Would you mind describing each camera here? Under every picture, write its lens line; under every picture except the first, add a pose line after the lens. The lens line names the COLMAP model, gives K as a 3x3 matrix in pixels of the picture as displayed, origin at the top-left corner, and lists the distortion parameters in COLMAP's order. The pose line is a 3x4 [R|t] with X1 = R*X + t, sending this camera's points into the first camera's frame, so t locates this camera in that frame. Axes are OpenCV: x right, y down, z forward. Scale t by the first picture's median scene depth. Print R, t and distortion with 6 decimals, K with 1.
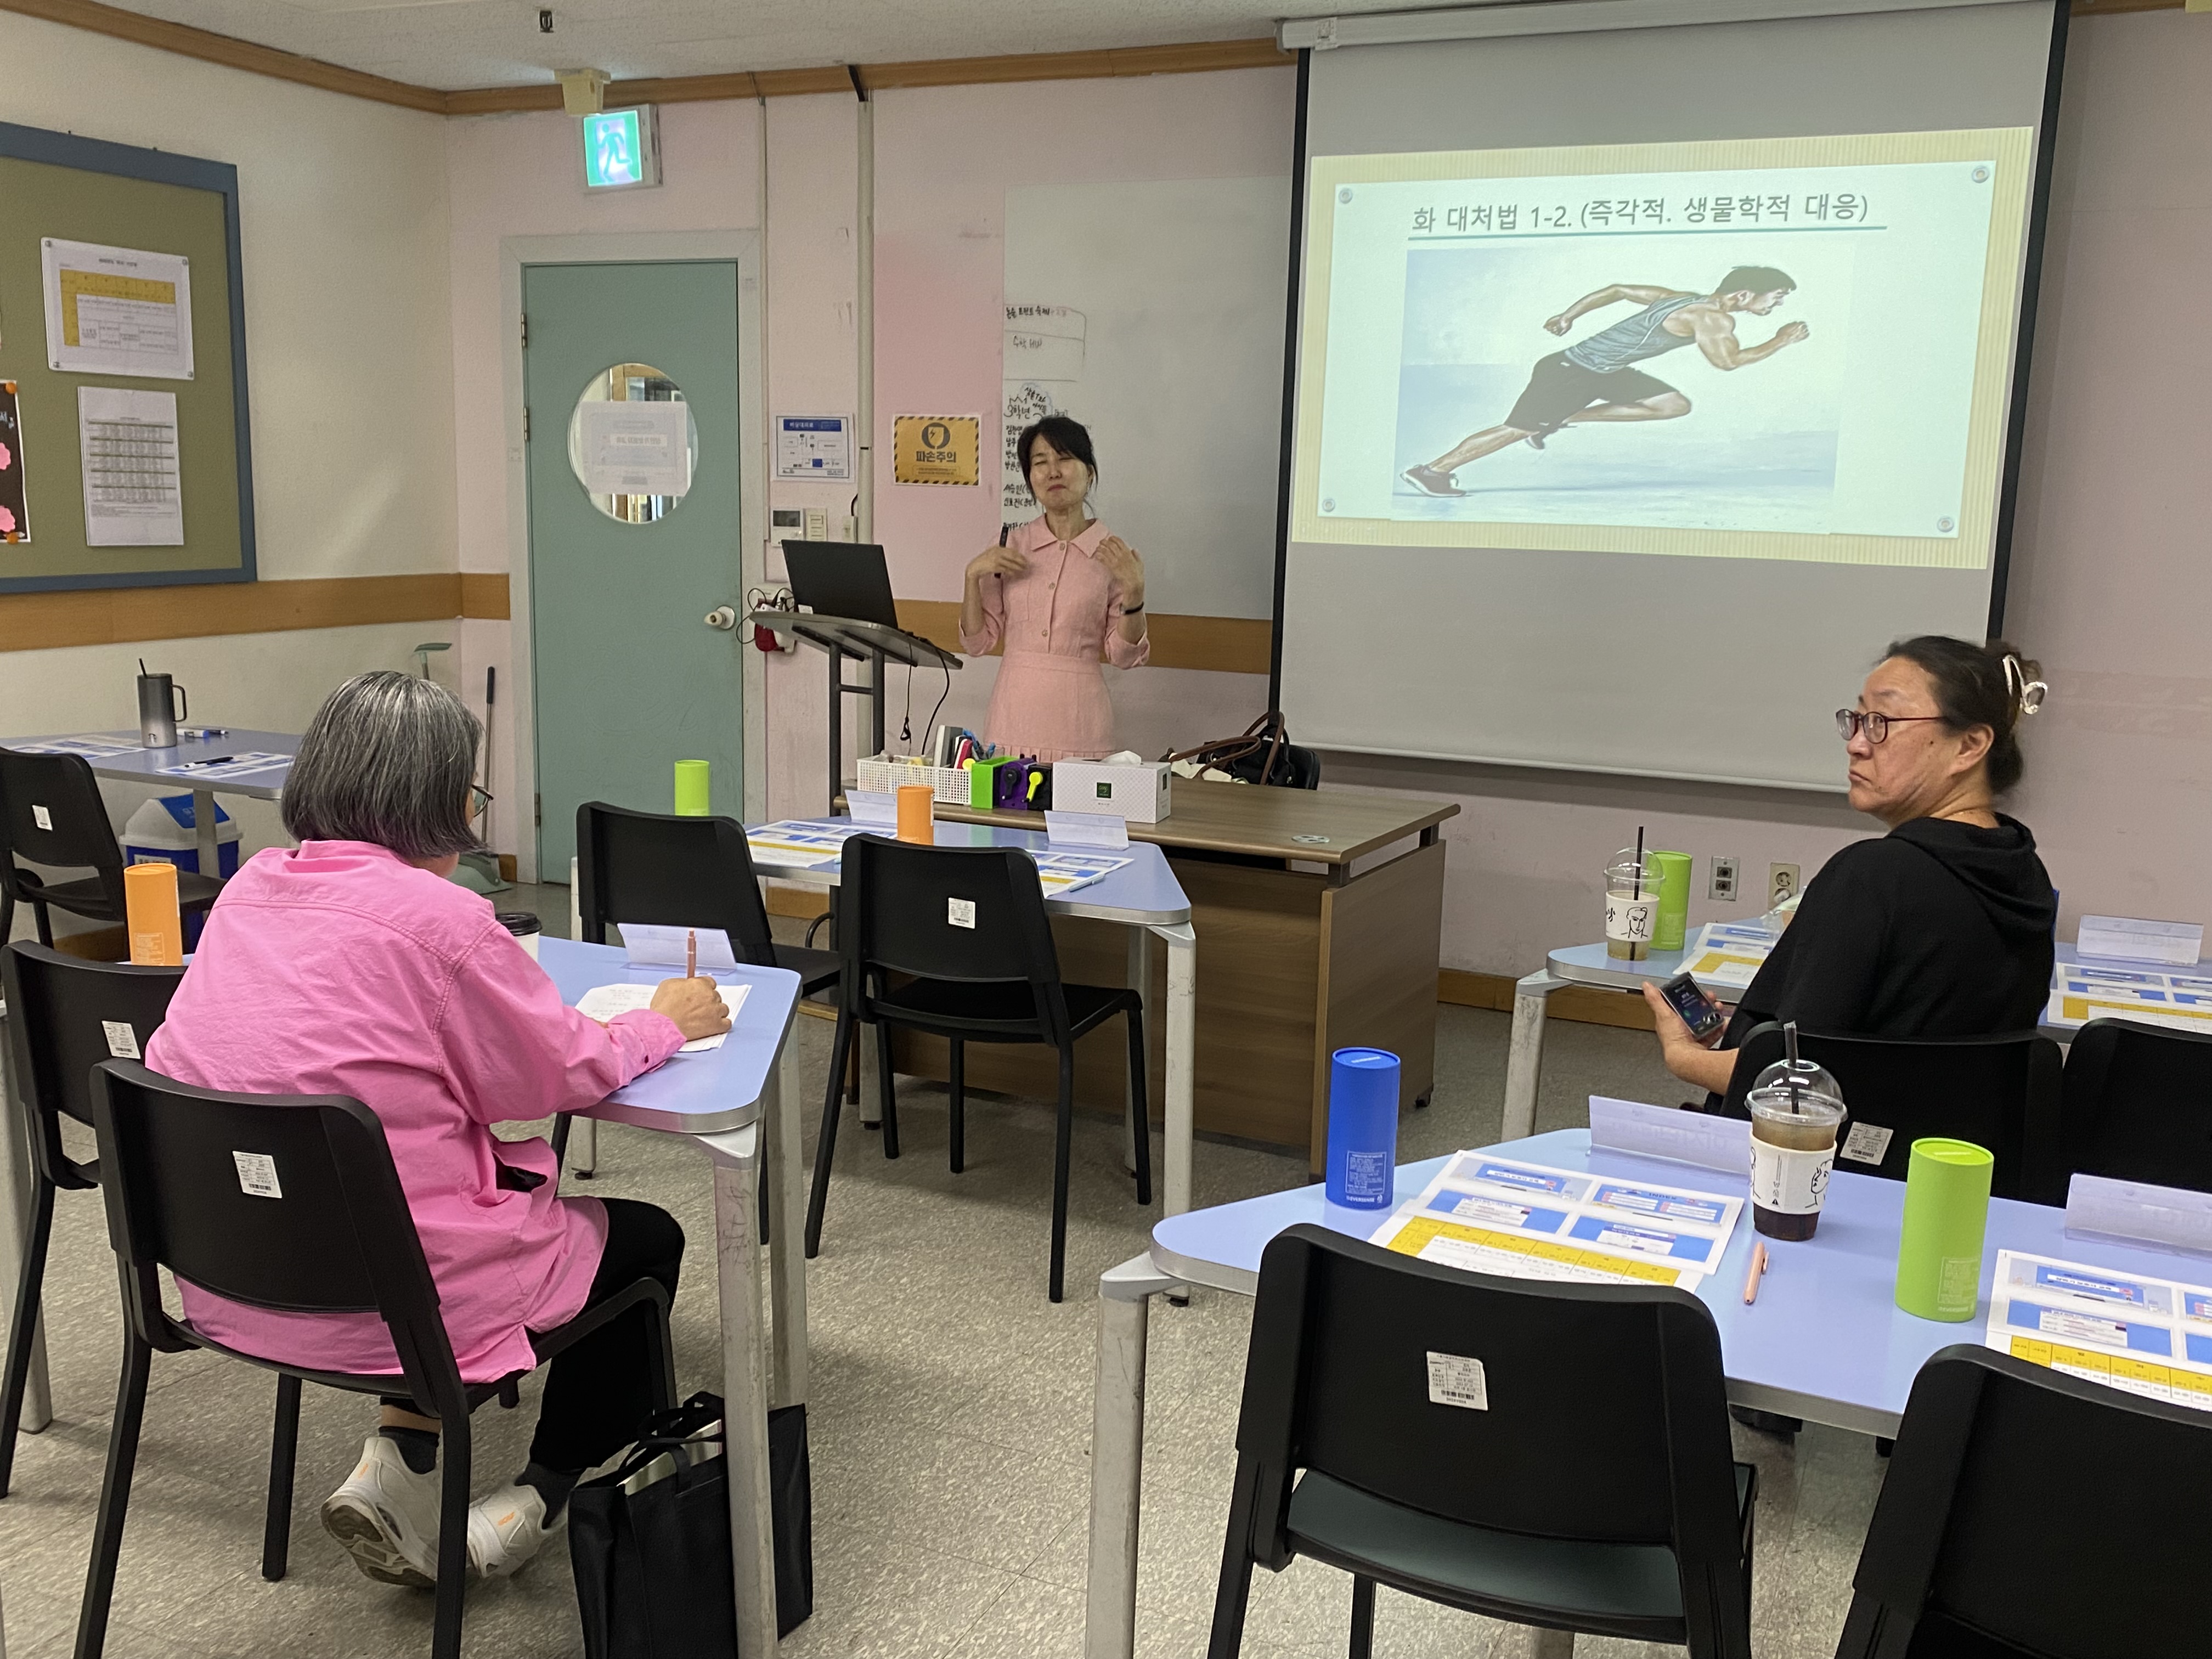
lens RADIAL K [[2001.8, 0, 1092.2], [0, 2001.8, 834.4], [0, 0, 1]] dist [0.115632, -0.228653]
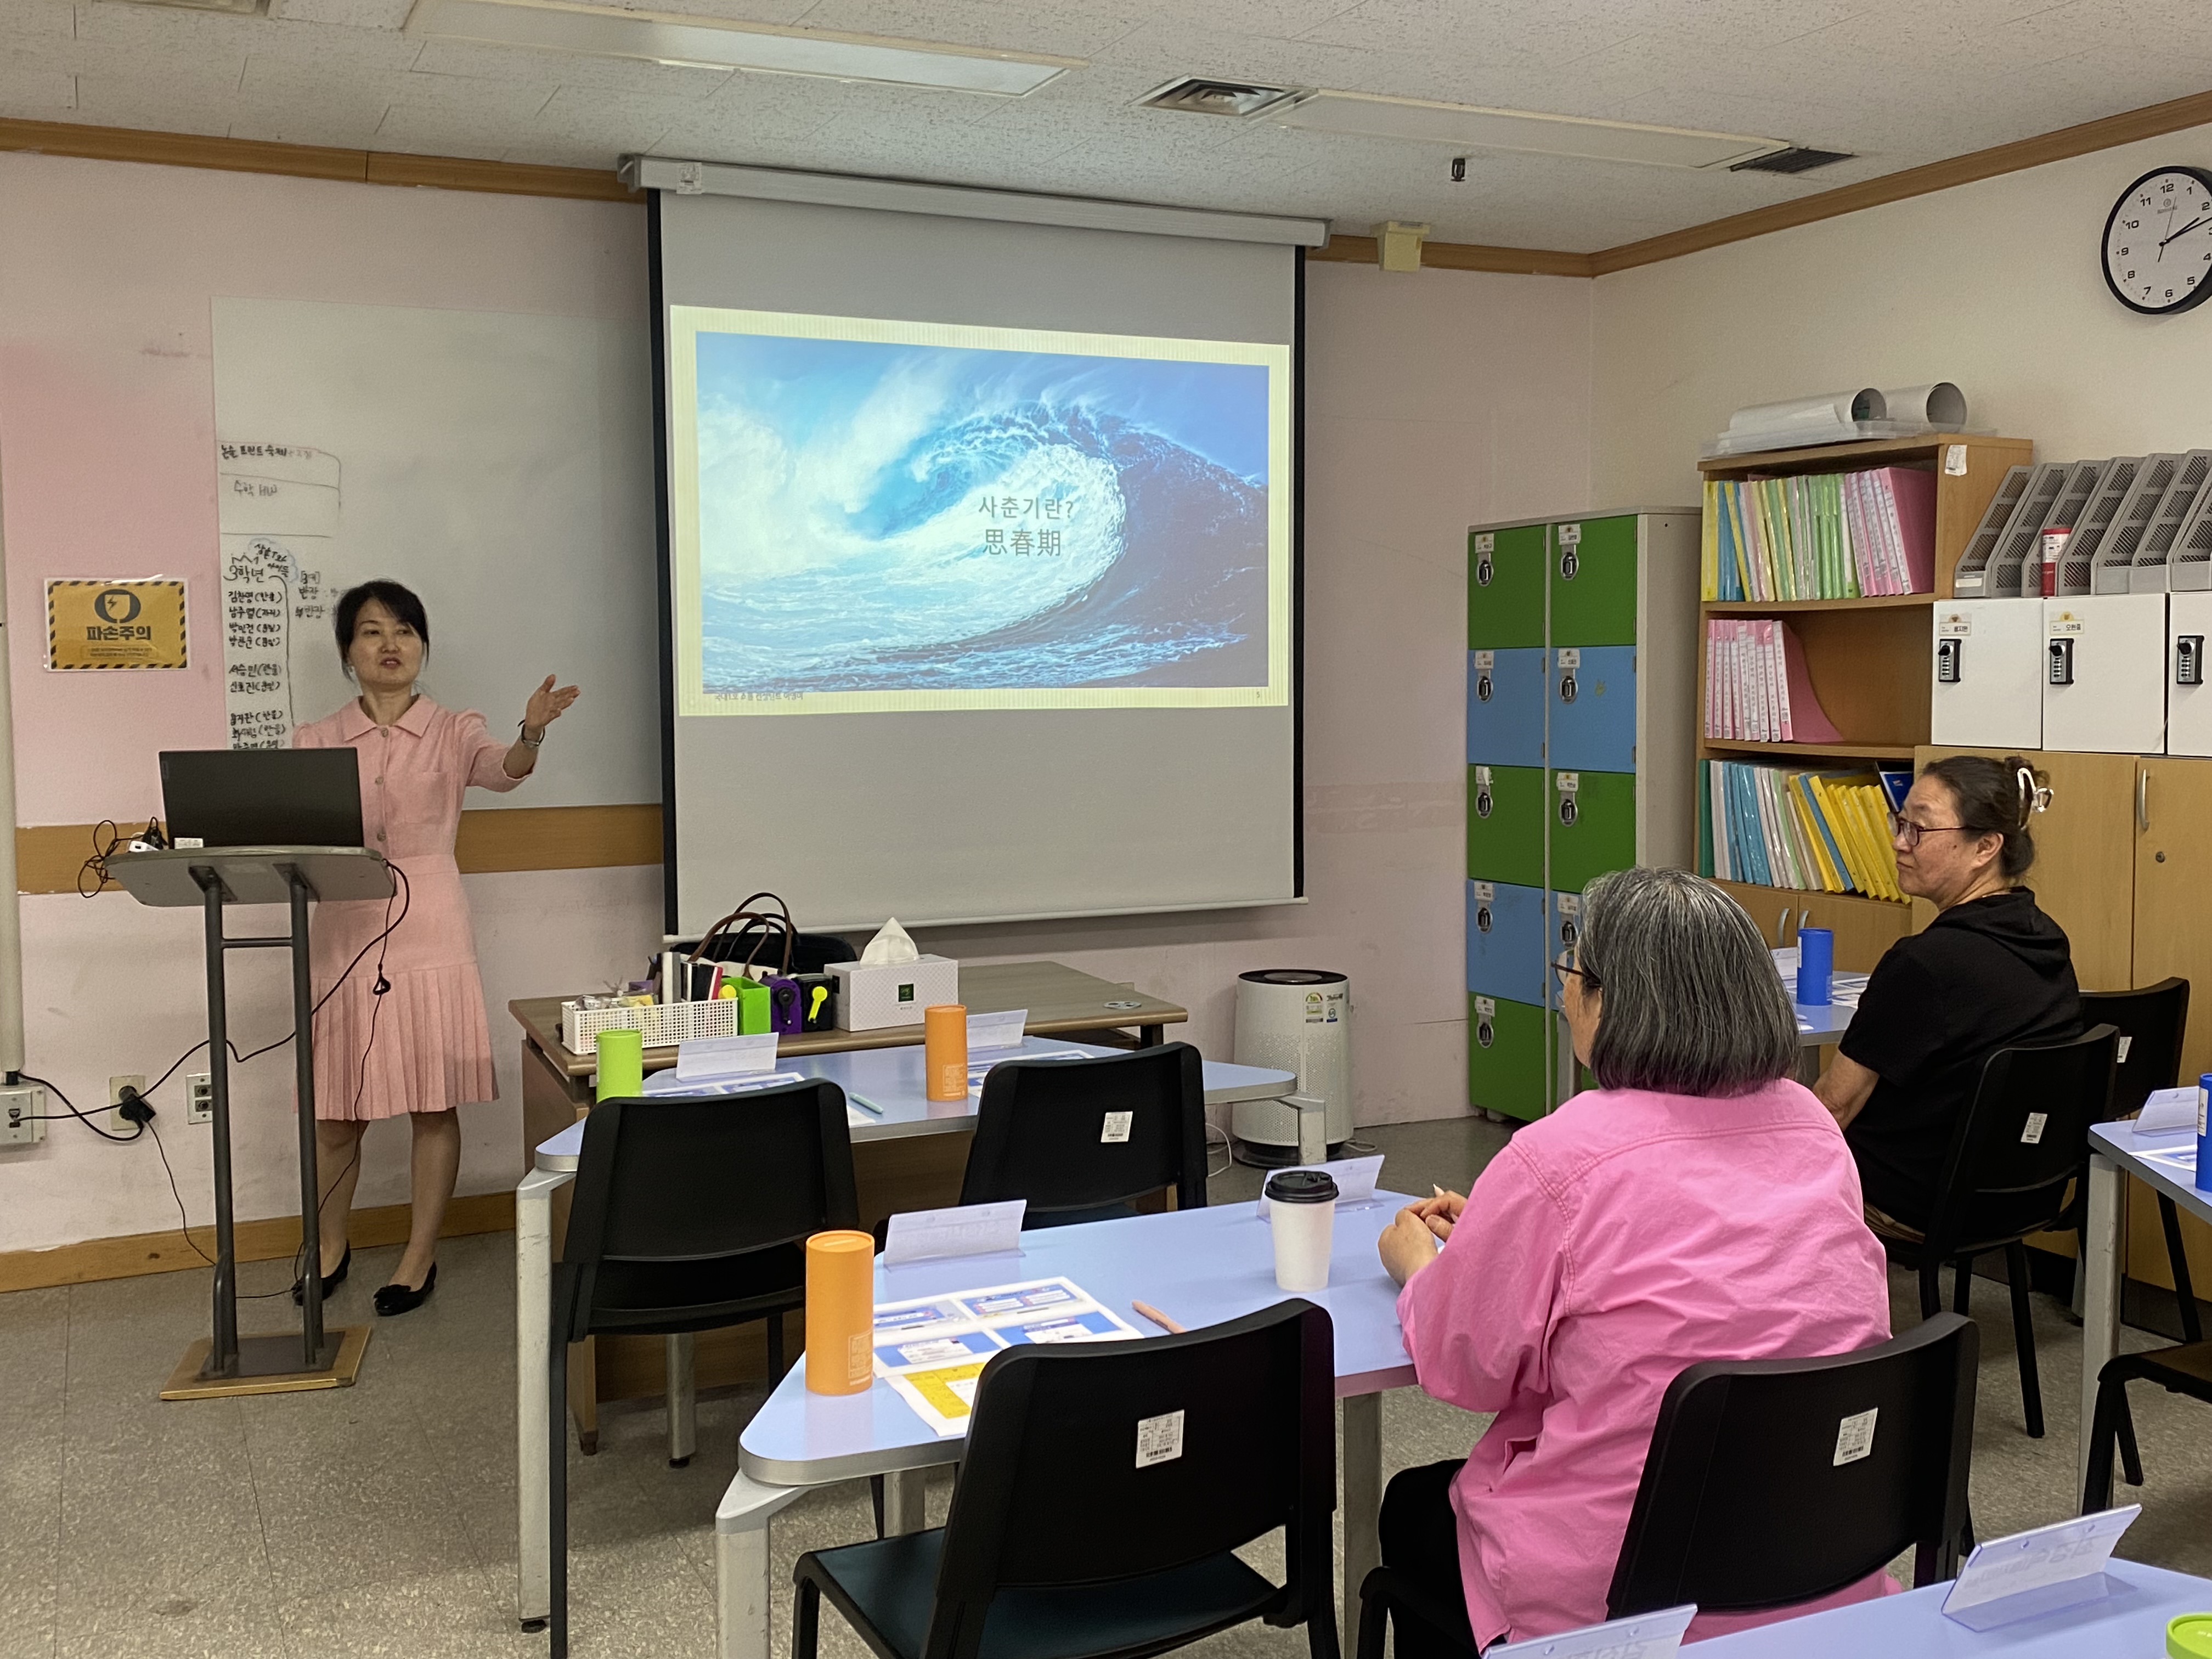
lens RADIAL K [[2161.0, 0, 1117.1], [0, 2161.0, 824.6], [0, 0, 1]] dist [0.106648, -0.255313]
pose [[0.641496, -0.094019, 0.761343, -0.550105], [0.156804, 0.987578, -0.010164, -0.059434], [-0.750930, 0.125901, 0.648270, 0.235671]]
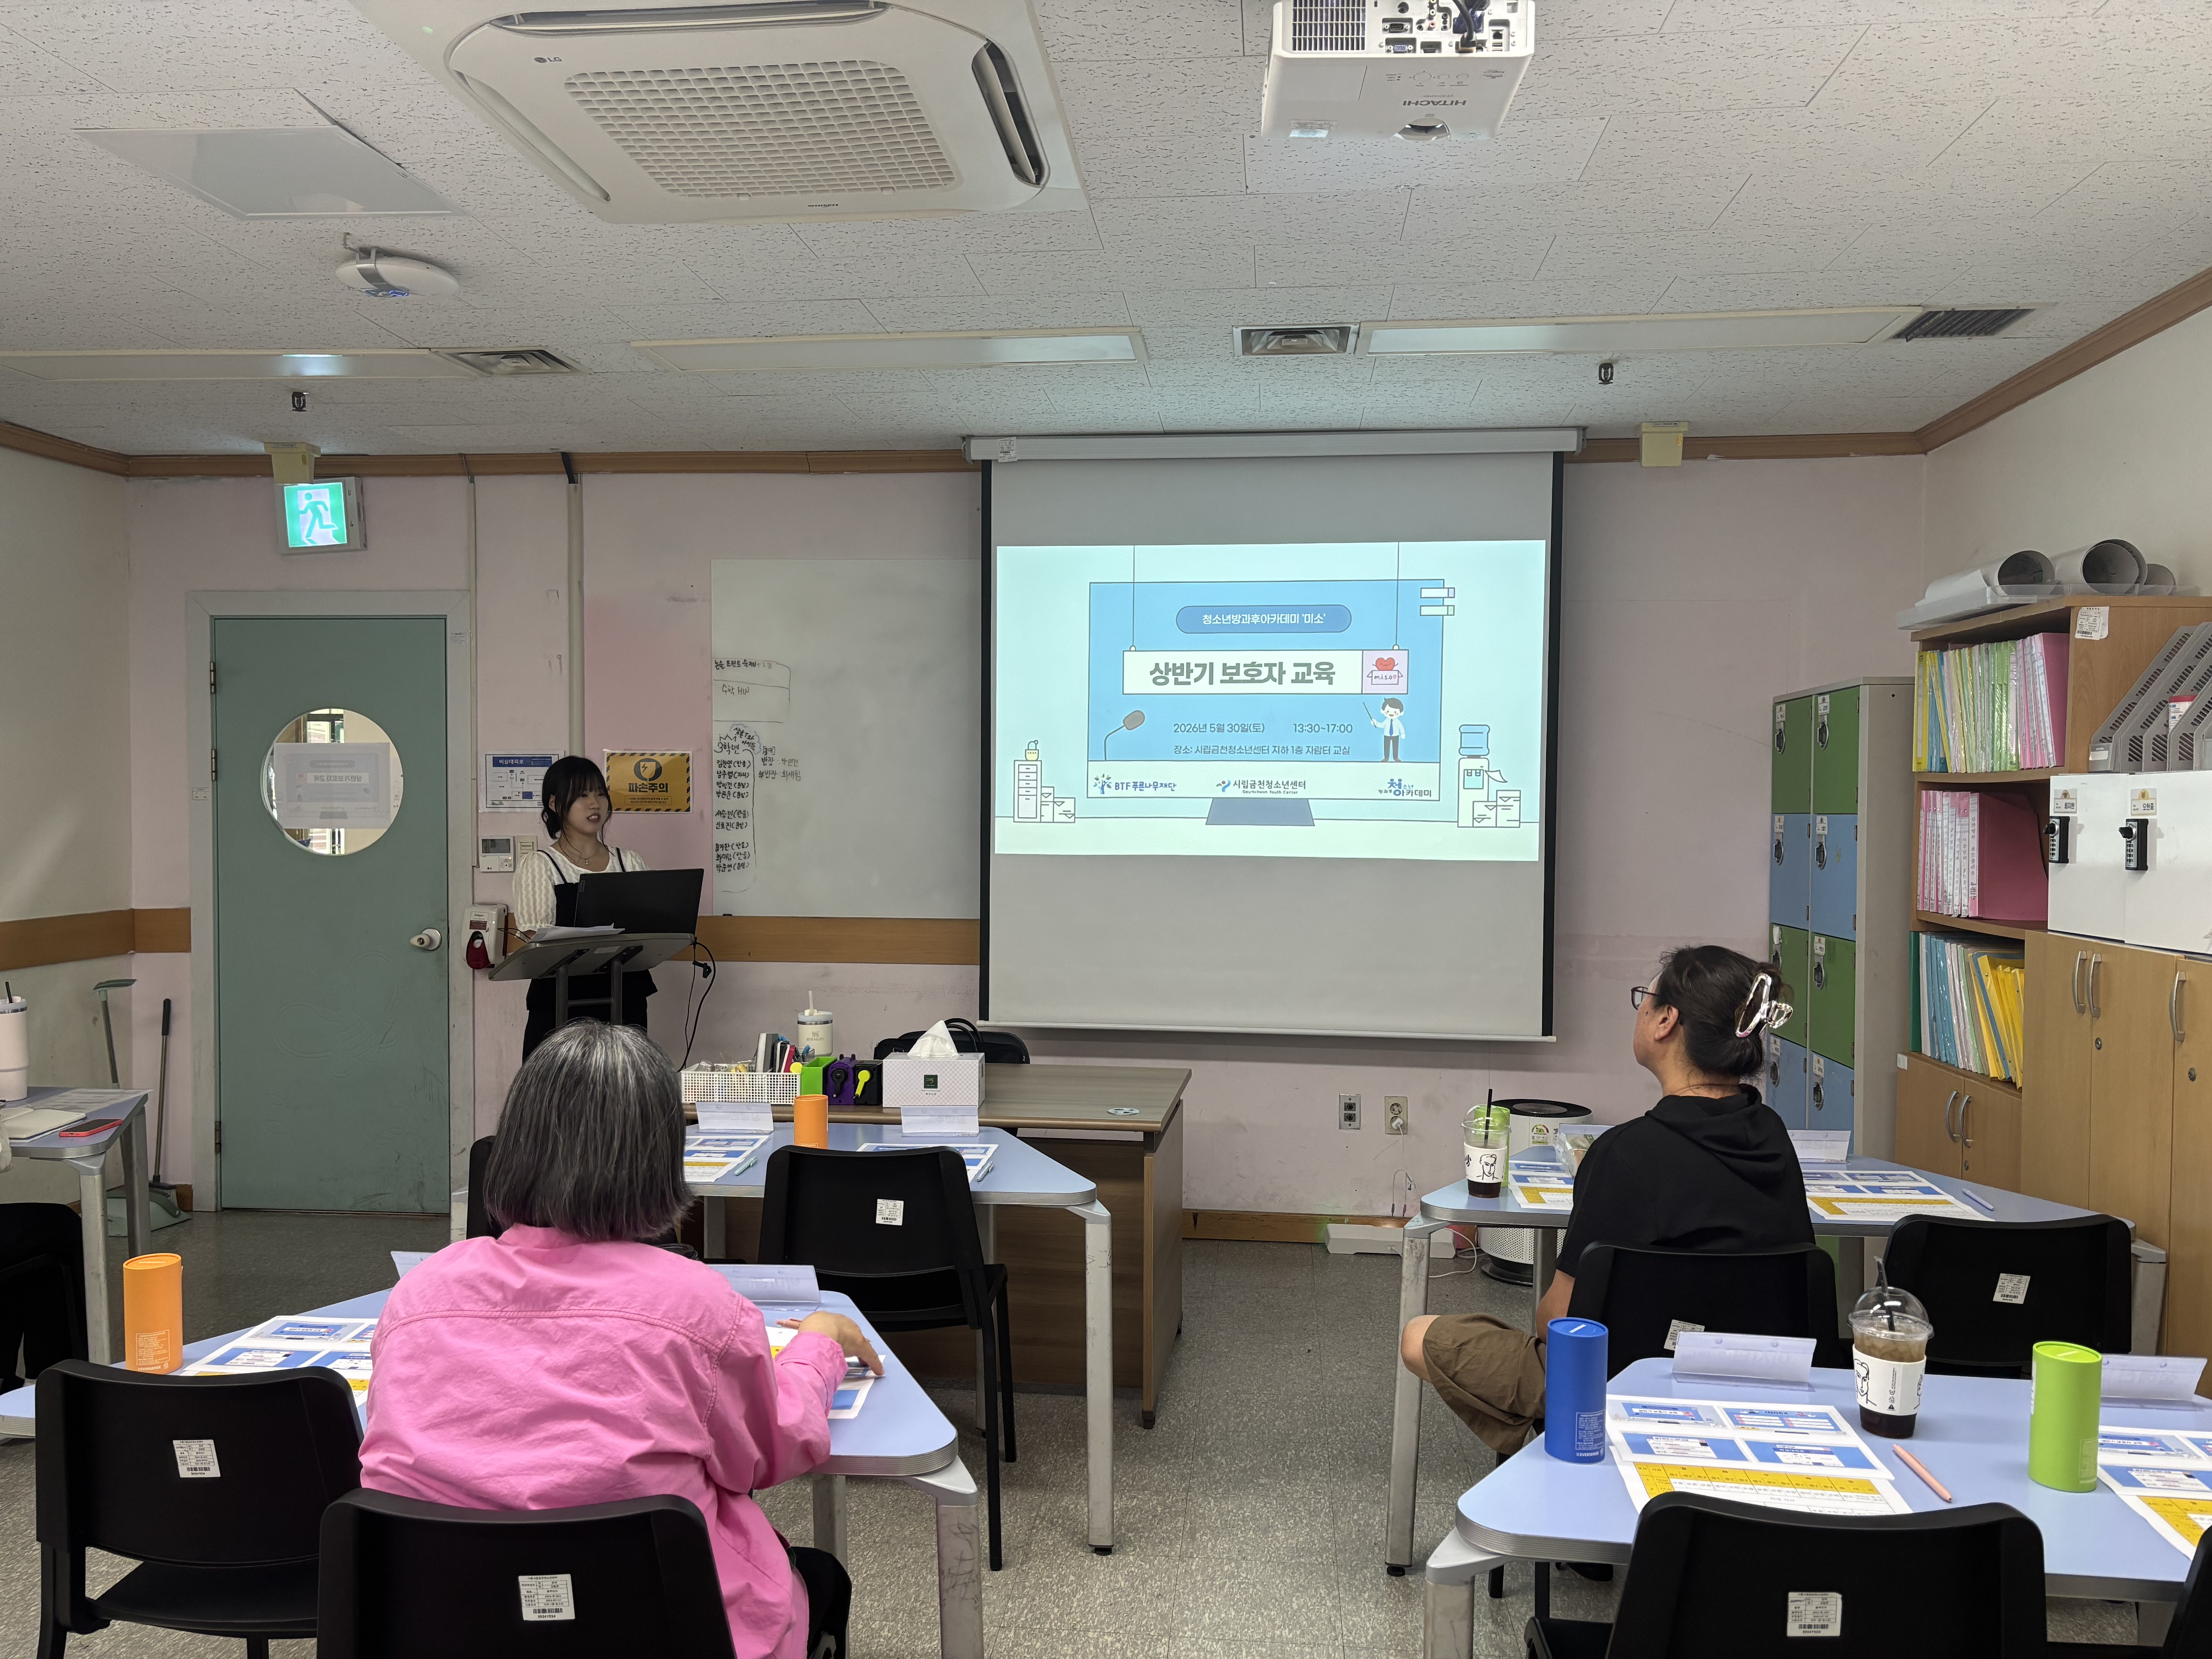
lens RADIAL K [[1672.8, 0, 1105.0], [0, 1672.8, 847.7], [0, 0, 1]] dist [0.063264, -0.070244]
pose [[0.945238, -0.030756, 0.324930, -0.168008], [0.074491, 0.989604, -0.123026, -0.024323], [-0.317768, 0.140493, 0.937702, 0.054440]]
